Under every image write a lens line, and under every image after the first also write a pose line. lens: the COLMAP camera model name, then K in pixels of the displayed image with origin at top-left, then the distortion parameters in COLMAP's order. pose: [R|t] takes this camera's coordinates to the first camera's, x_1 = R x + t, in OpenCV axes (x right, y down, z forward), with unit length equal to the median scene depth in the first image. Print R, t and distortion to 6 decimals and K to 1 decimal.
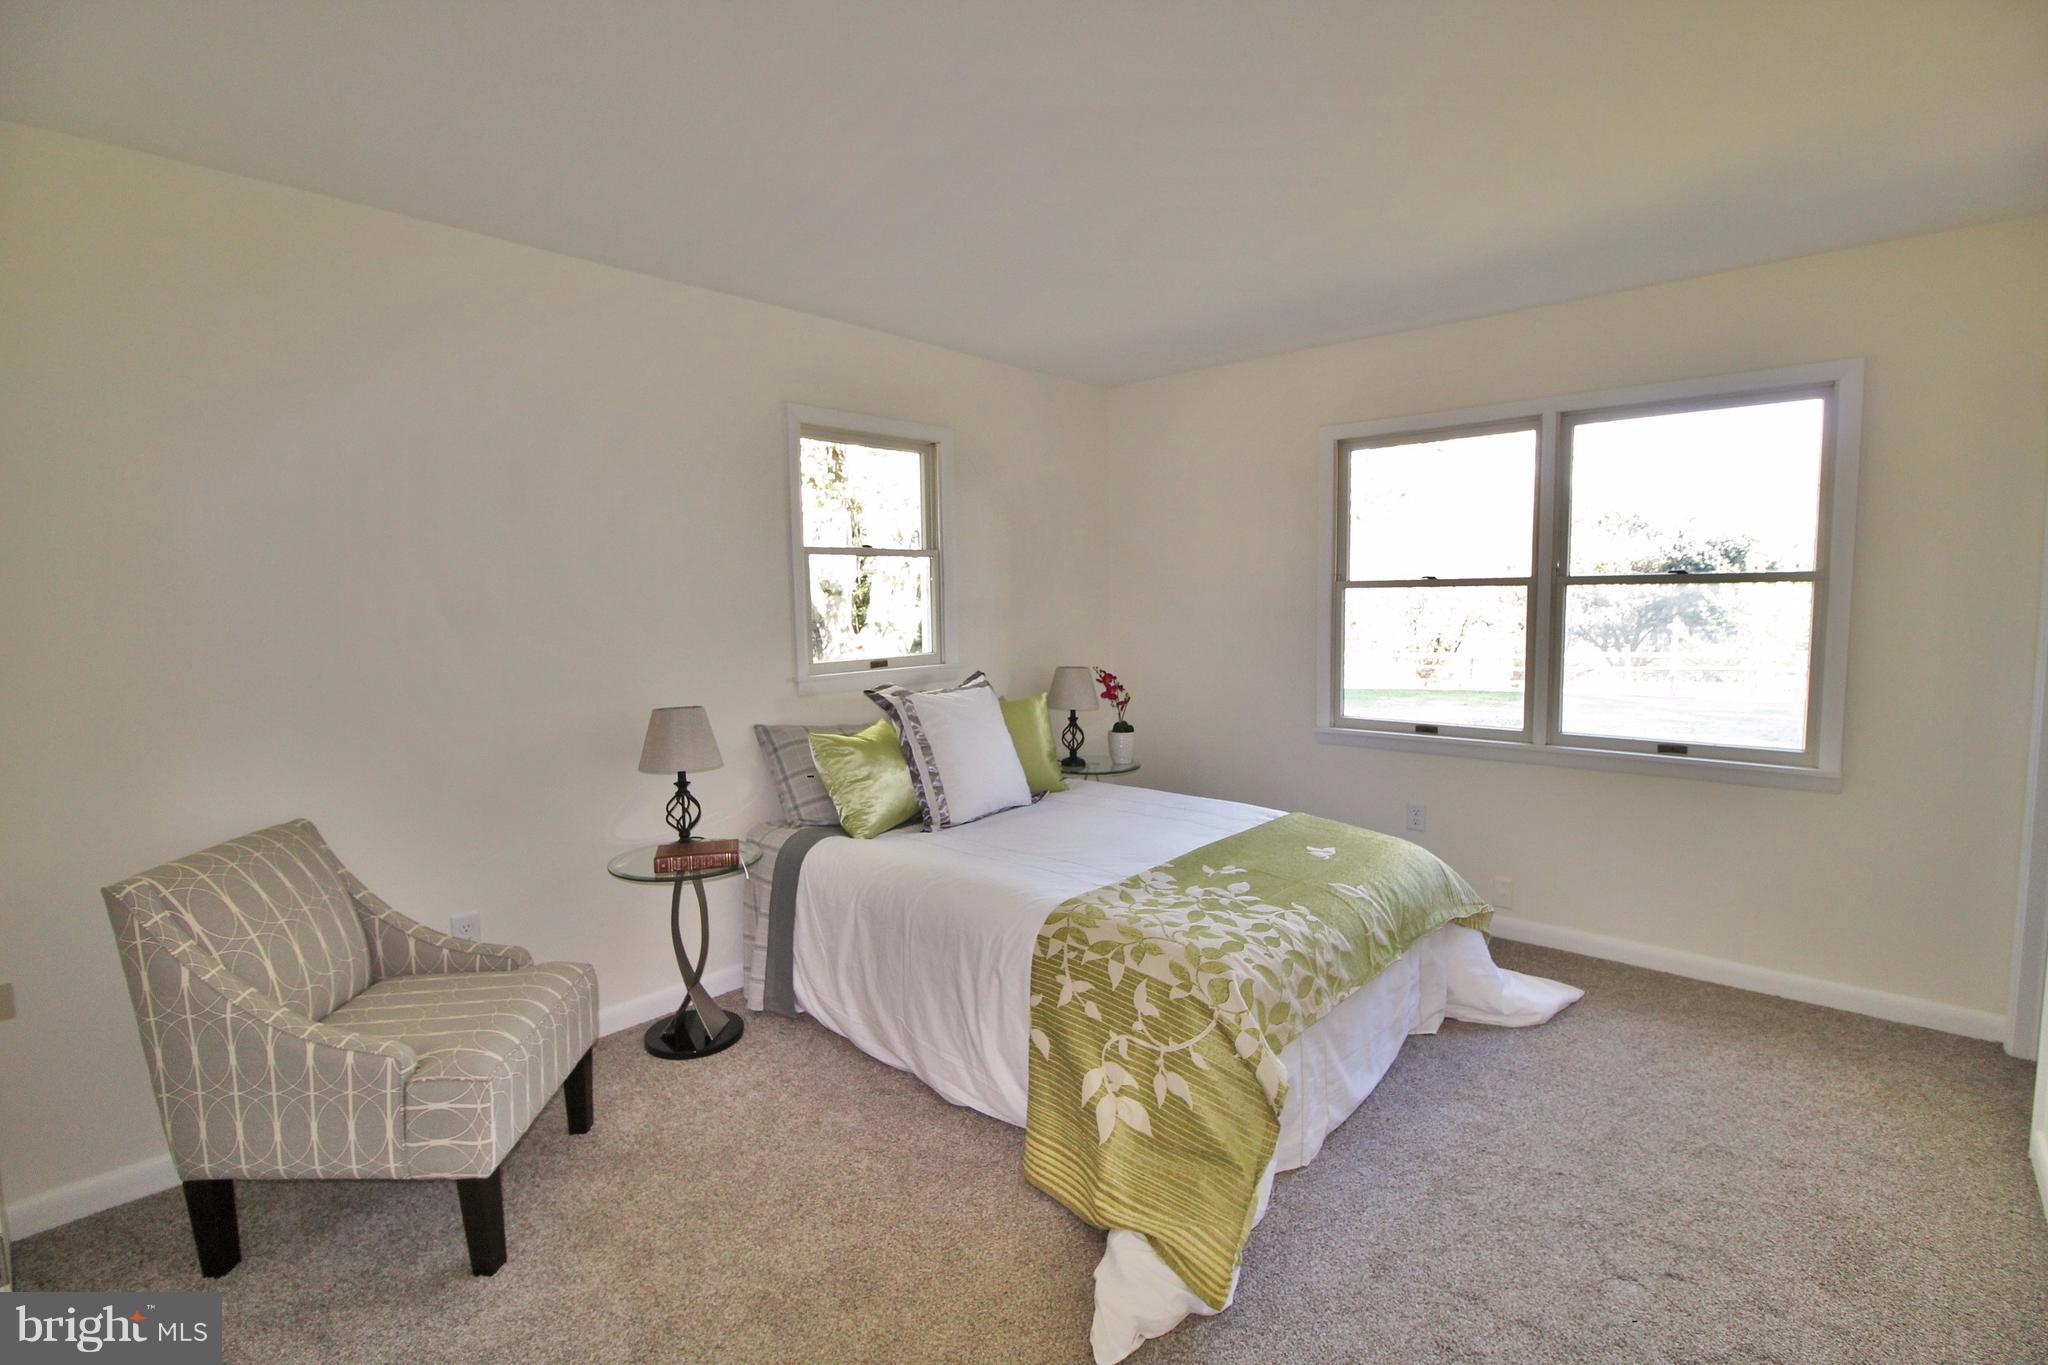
lens RADIAL K [[953.9, 0, 1027.5], [0, 953.9, 674.6], [0, 0, 1]] dist [0.001635, -0.014709]
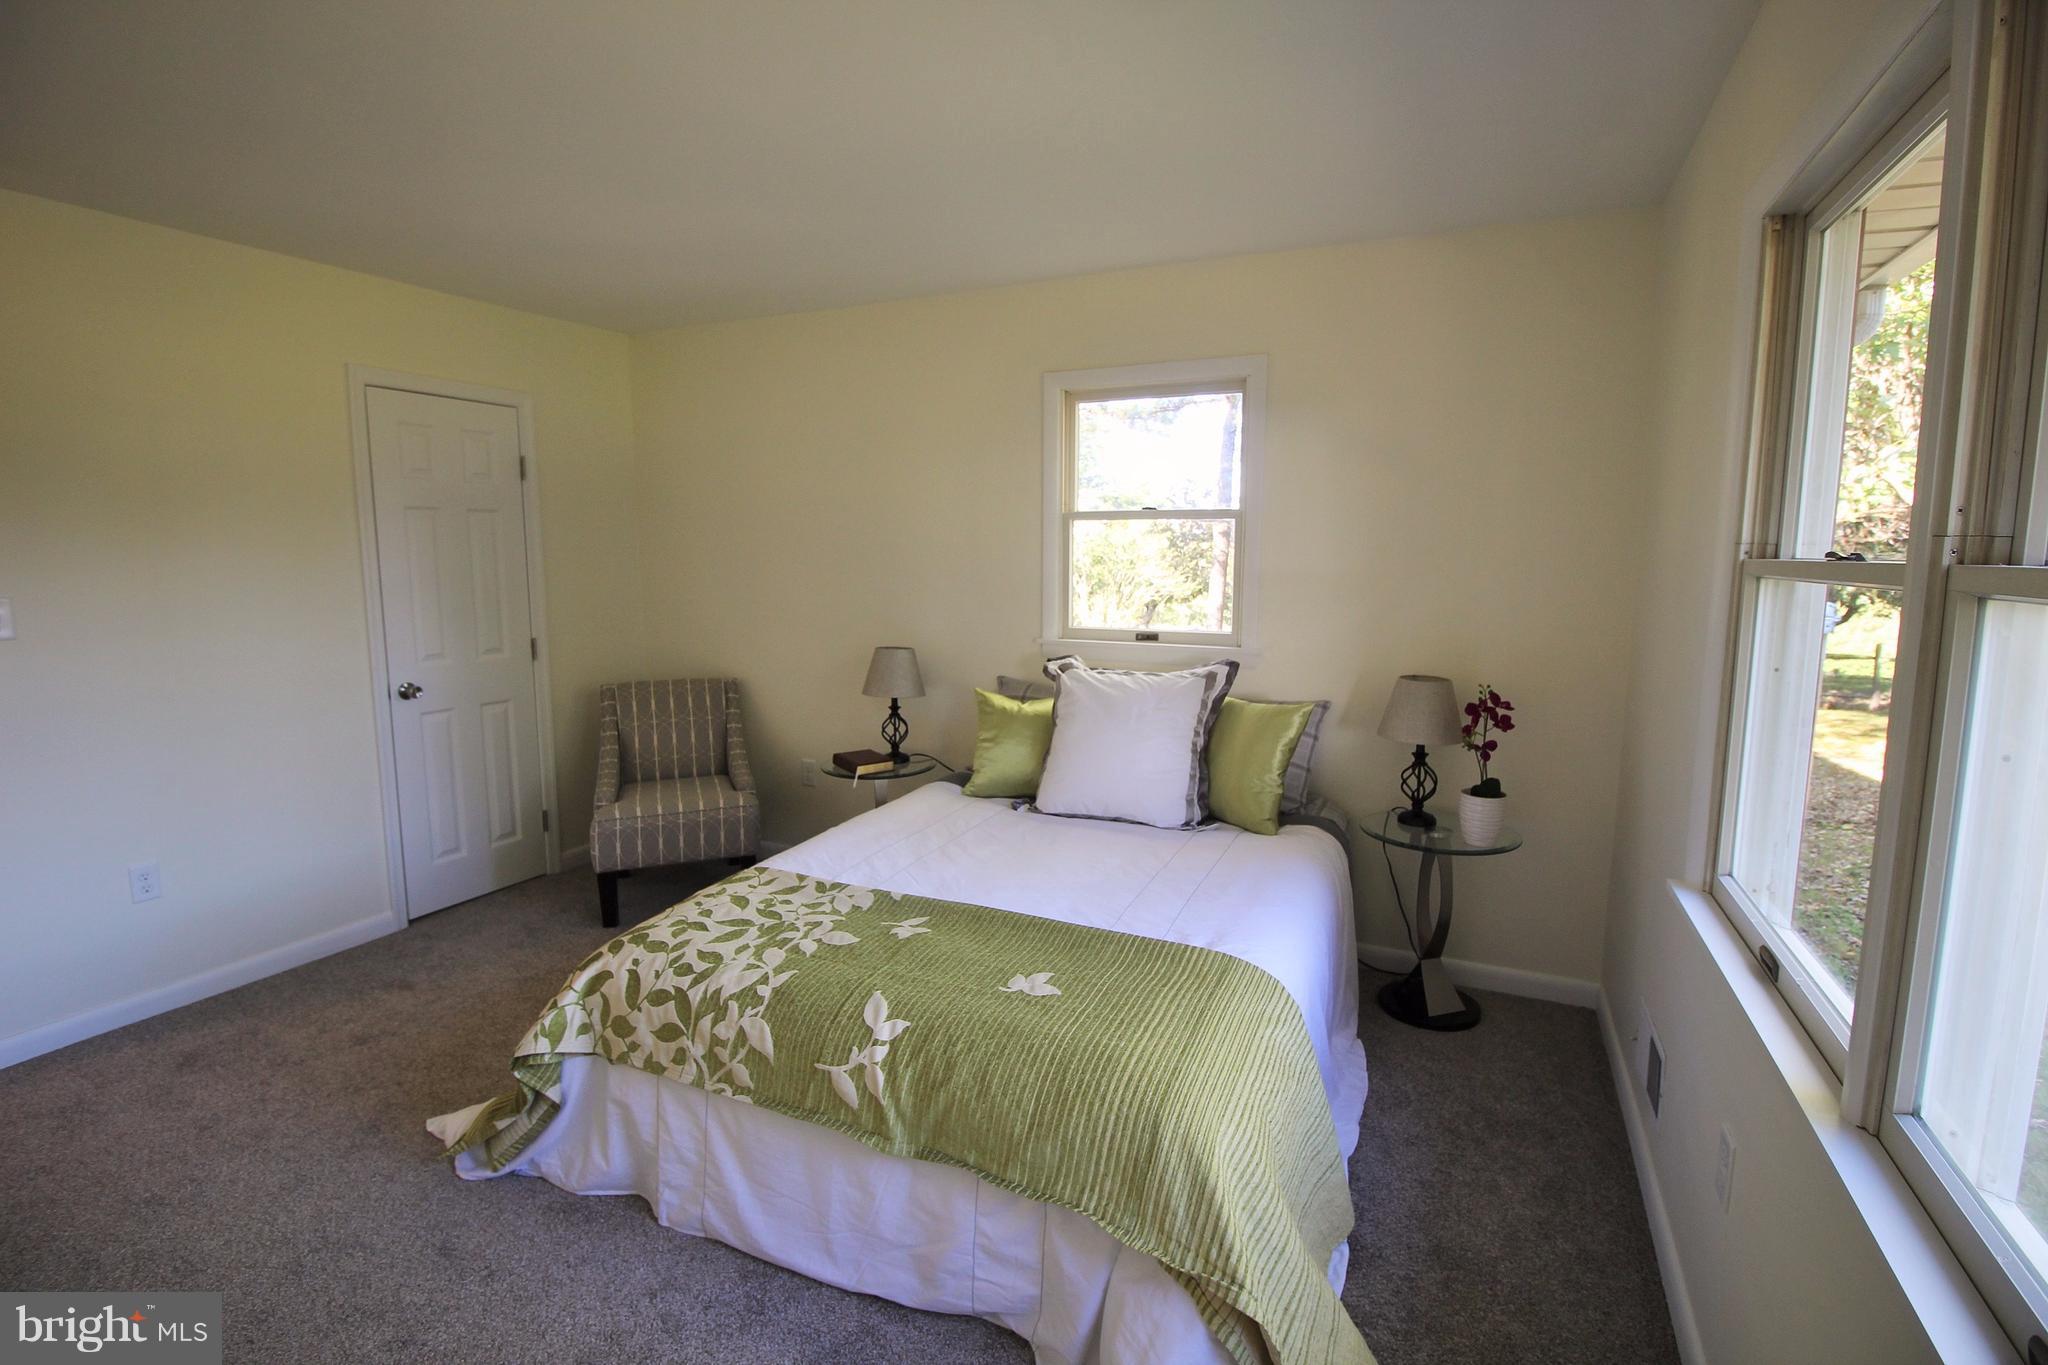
lens RADIAL K [[953.9, 0, 1027.5], [0, 953.9, 674.6], [0, 0, 1]] dist [0.001635, -0.014709]
pose [[0.279866, 0.144895, -0.949042, 1.017232], [-0.084987, 0.988403, 0.125842, -0.119614], [0.956270, 0.045438, 0.288934, 0.908250]]
